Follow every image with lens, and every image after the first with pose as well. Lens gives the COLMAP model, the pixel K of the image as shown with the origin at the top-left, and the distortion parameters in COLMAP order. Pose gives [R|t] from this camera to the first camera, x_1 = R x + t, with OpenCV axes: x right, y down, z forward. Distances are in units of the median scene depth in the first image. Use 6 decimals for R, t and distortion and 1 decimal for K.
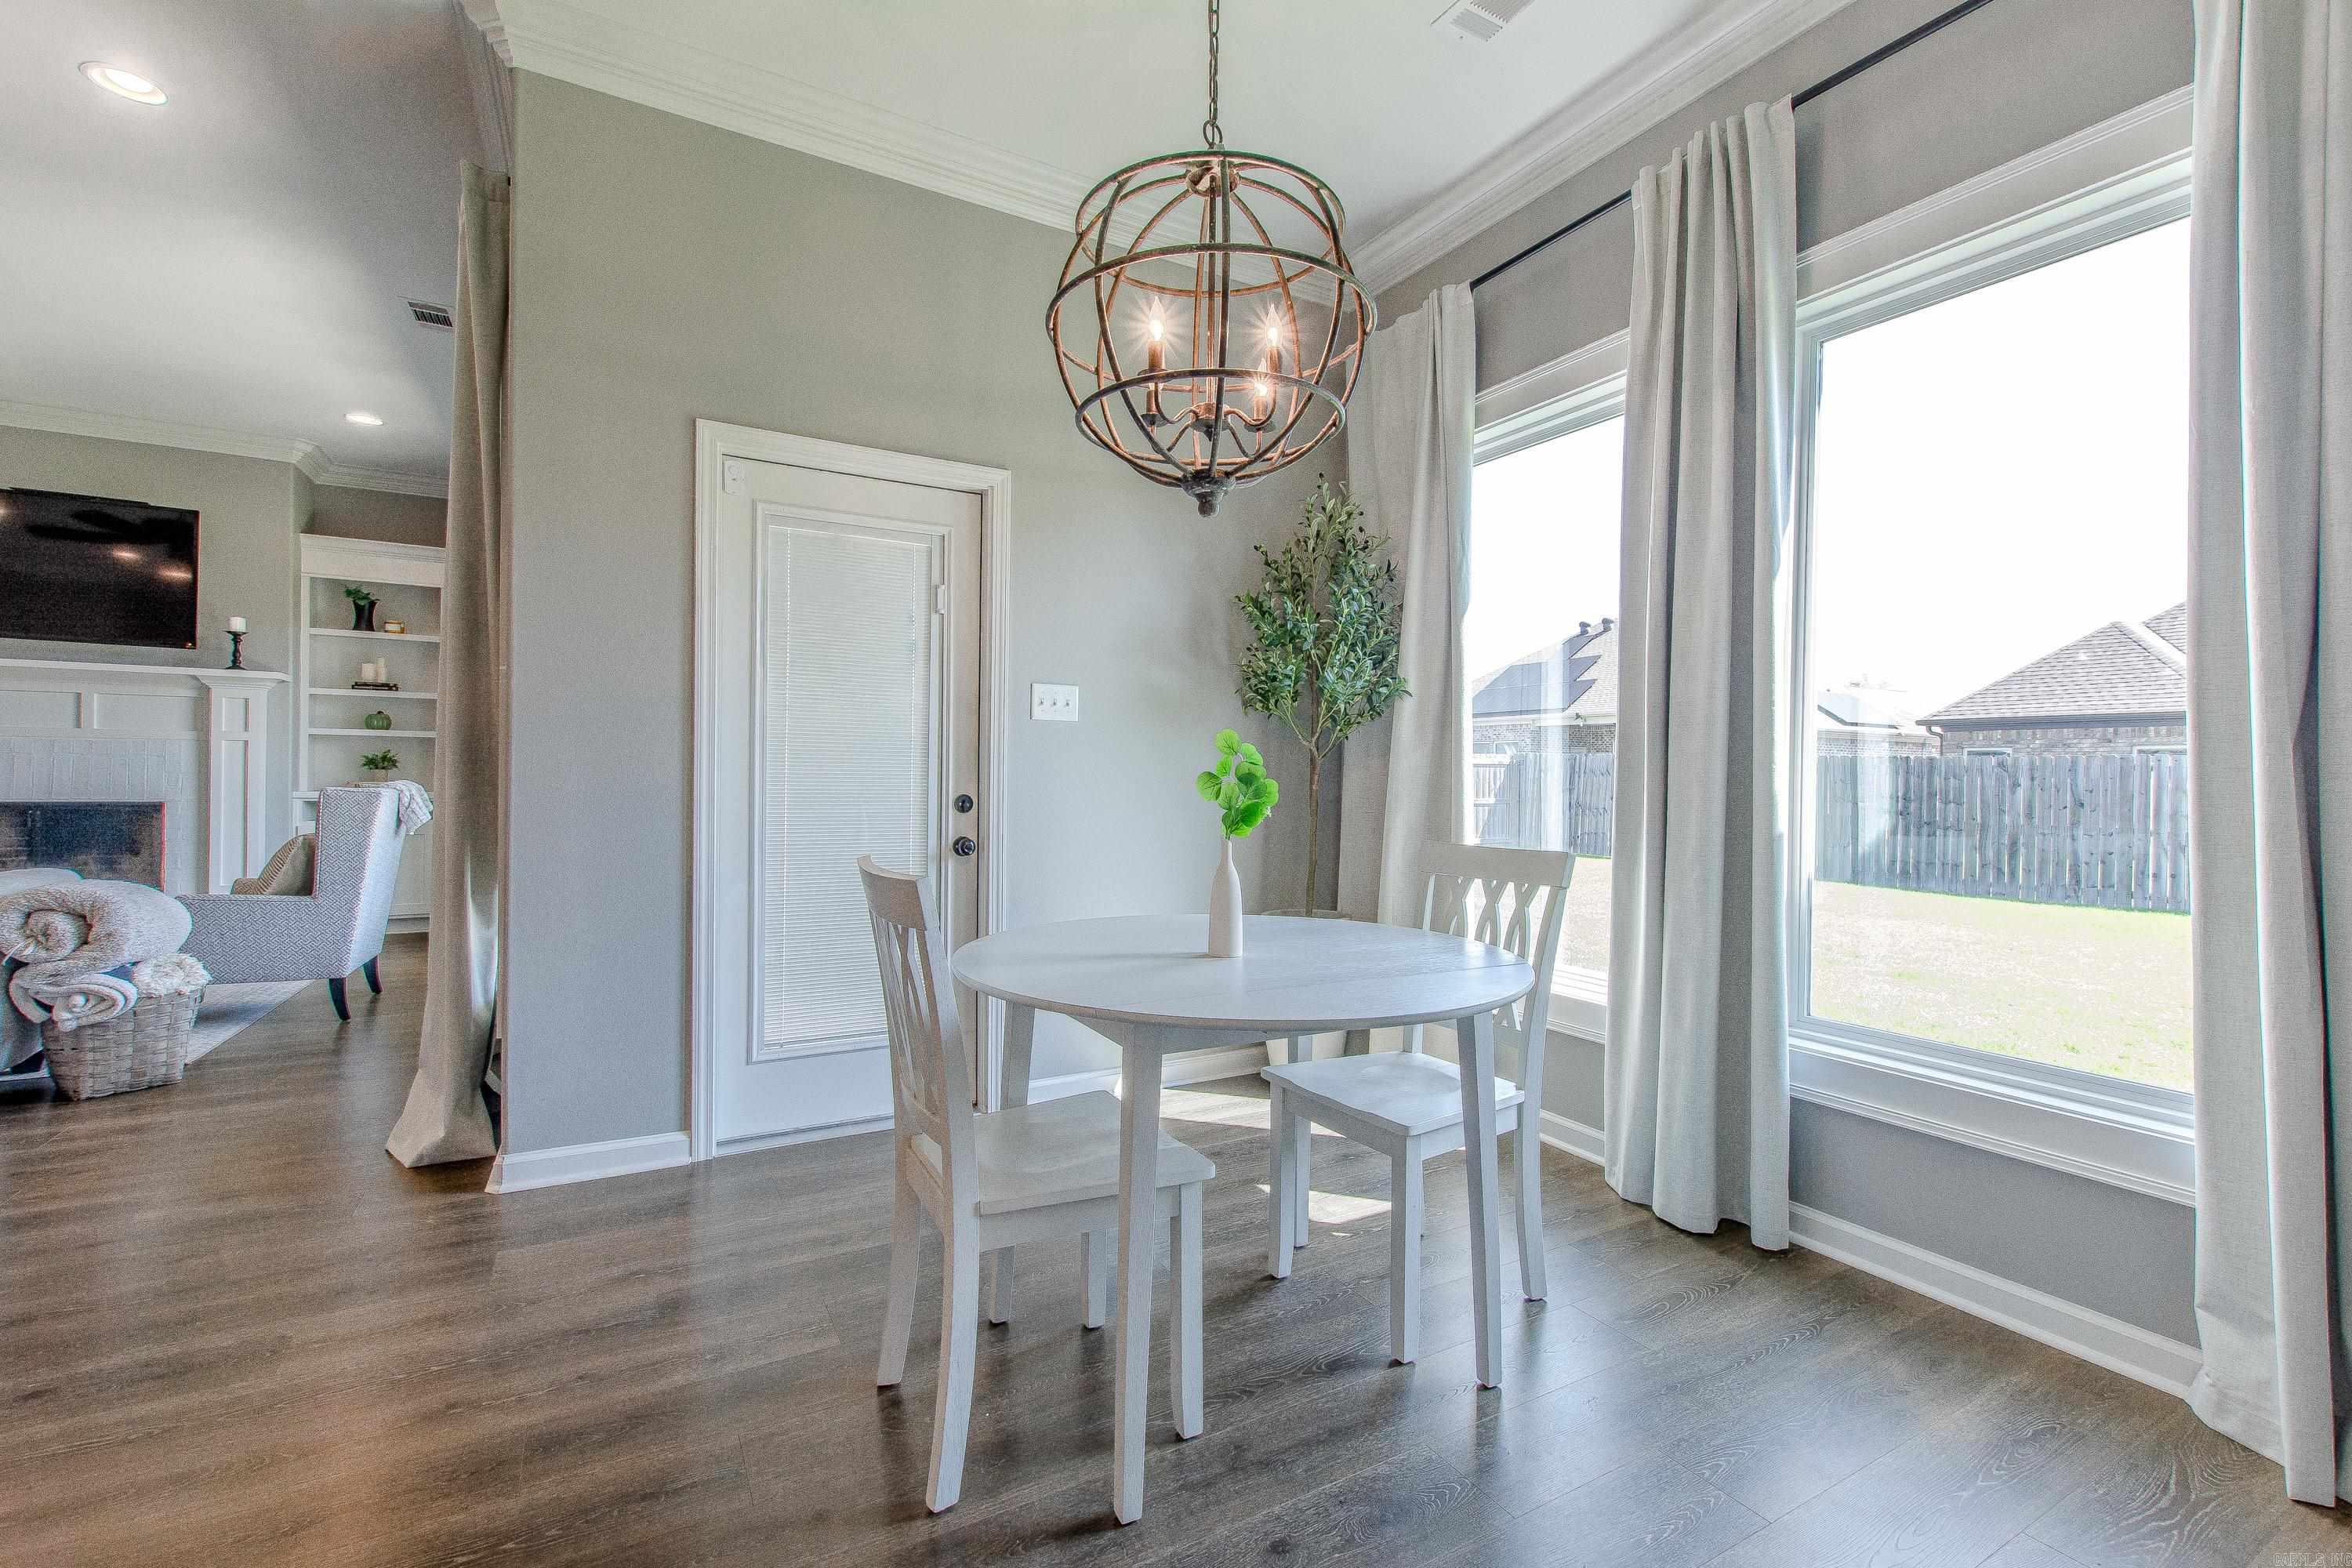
lens RADIAL K [[993.5, 0, 1176.7], [0, 993.5, 780.0], [0, 0, 1]] dist [0.015368, 0.000119]
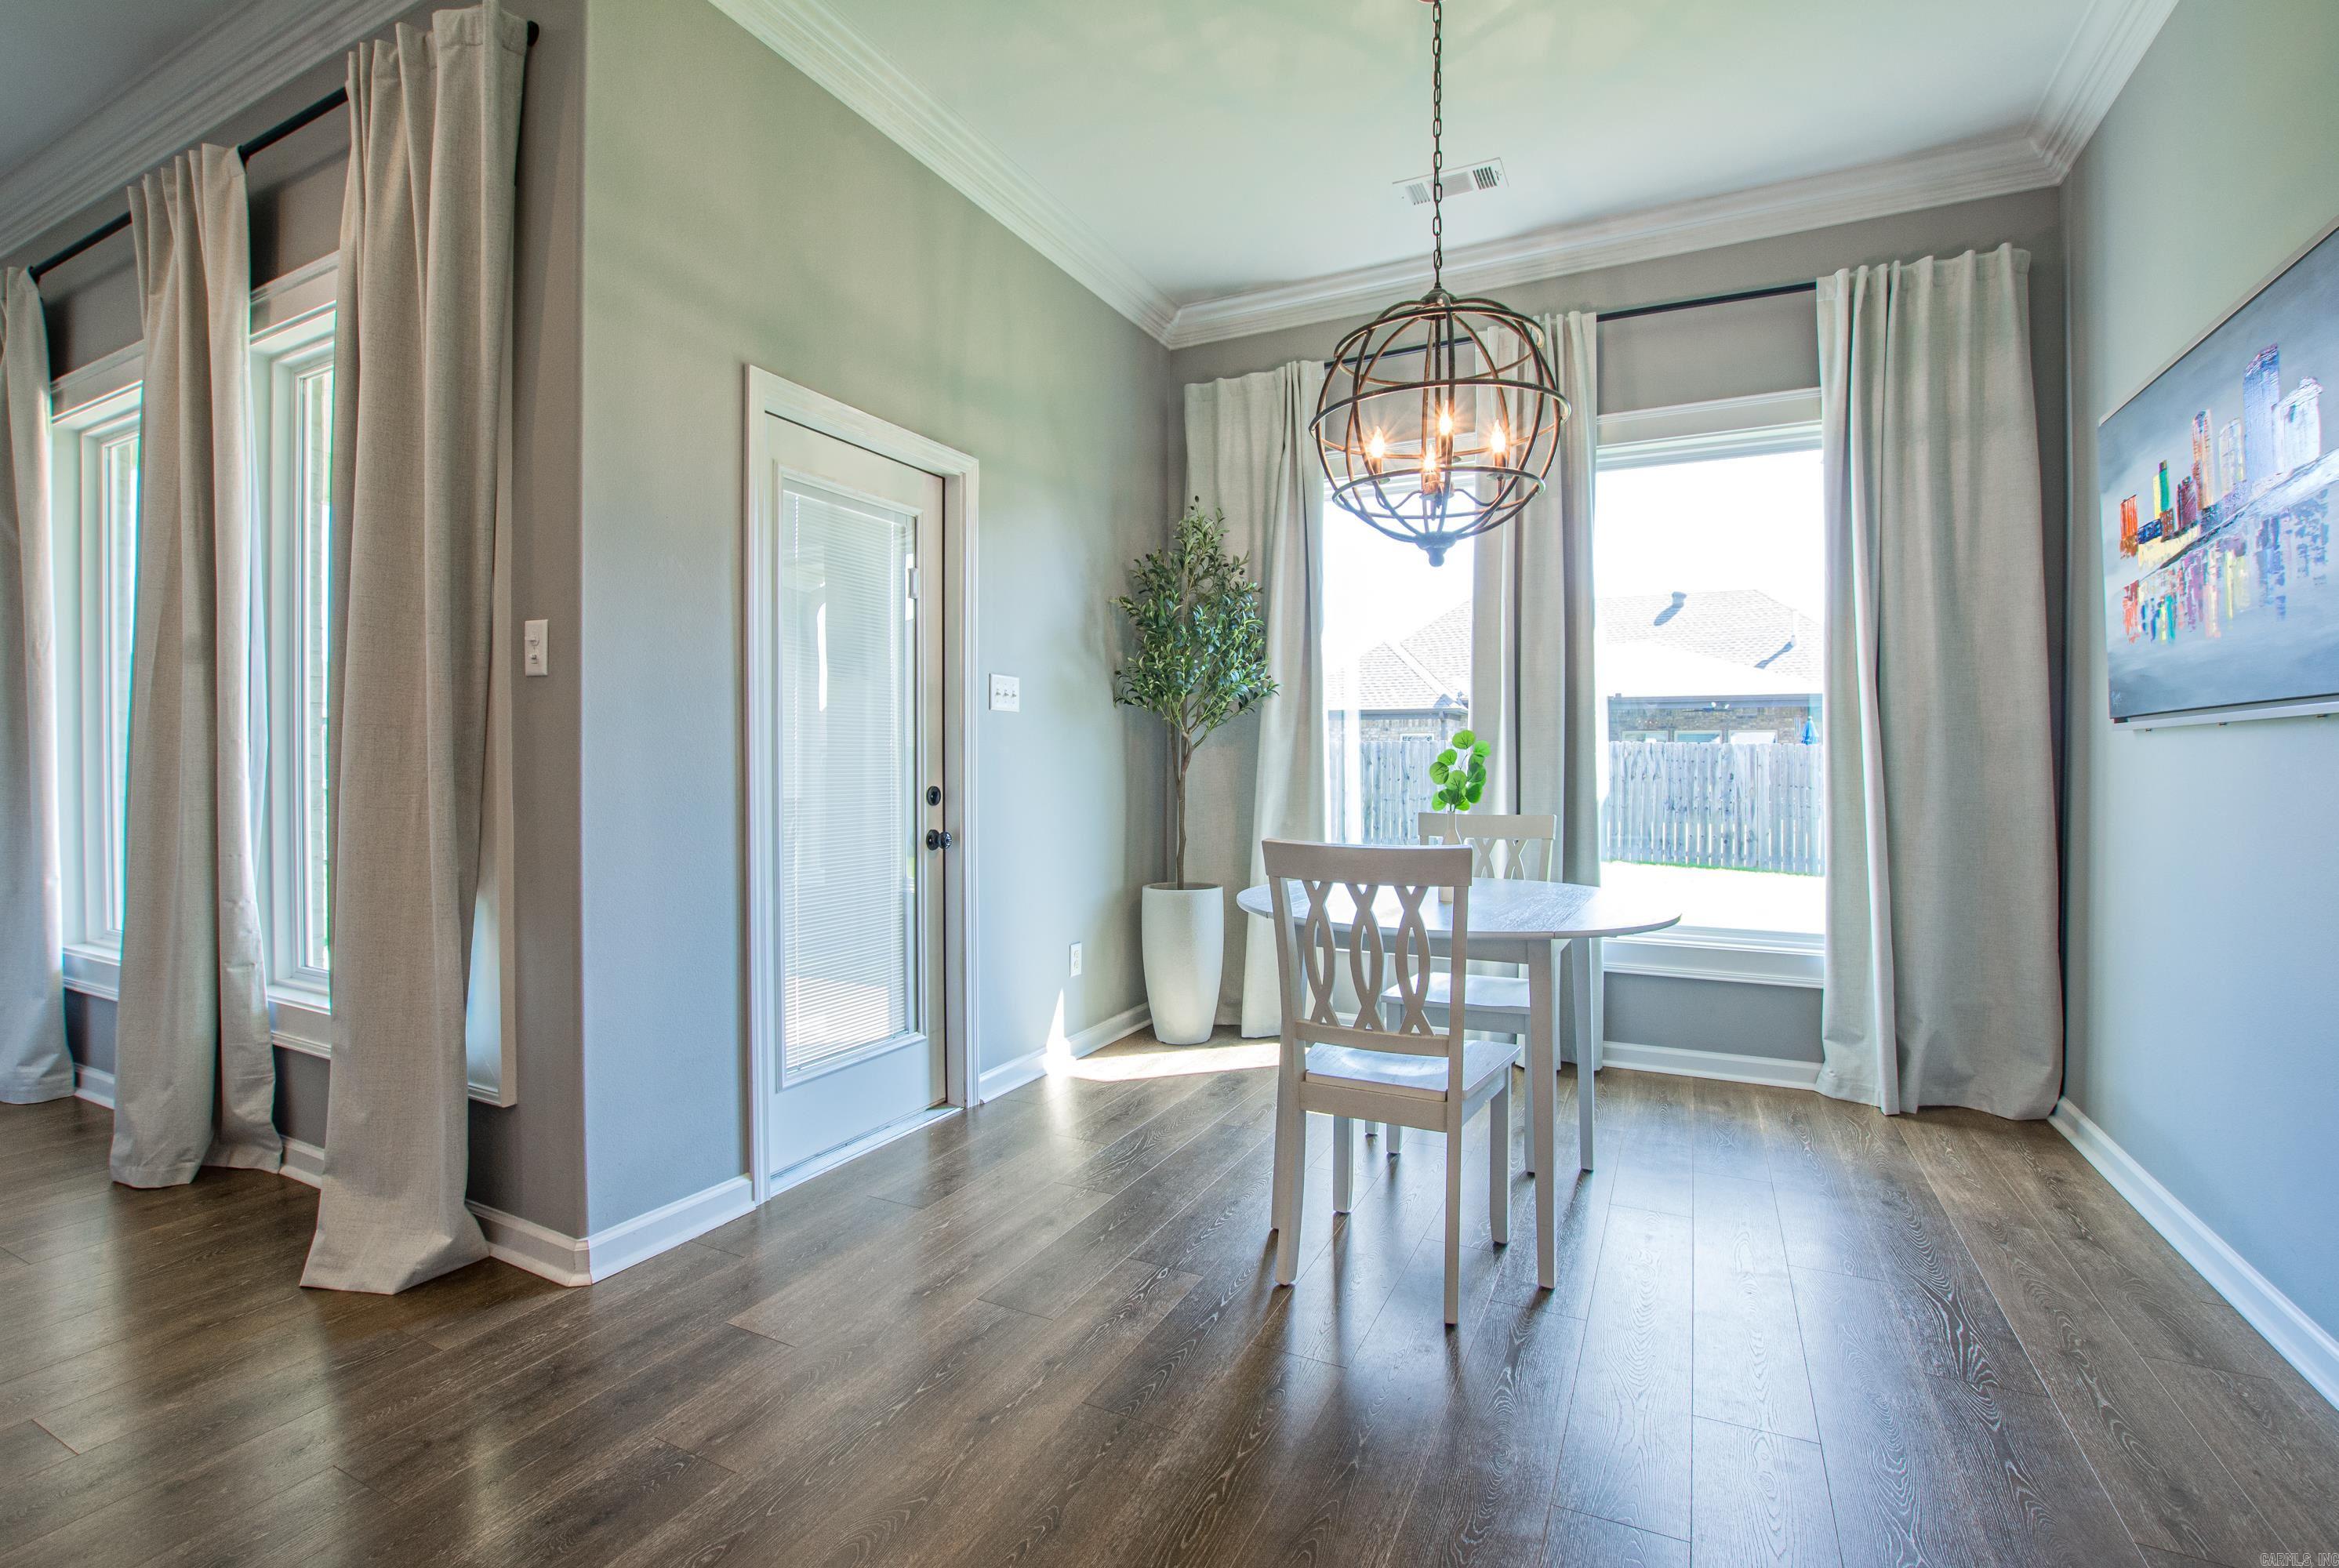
lens RADIAL K [[1027.0, 0, 1178.8], [0, 1027.0, 778.7], [0, 0, 1]] dist [0.001530, -0.000146]
pose [[0.837707, -0.019224, 0.545781, -0.657790], [0.011129, 0.999774, 0.018134, -0.010149], [-0.546006, -0.009117, 0.837732, 0.033808]]
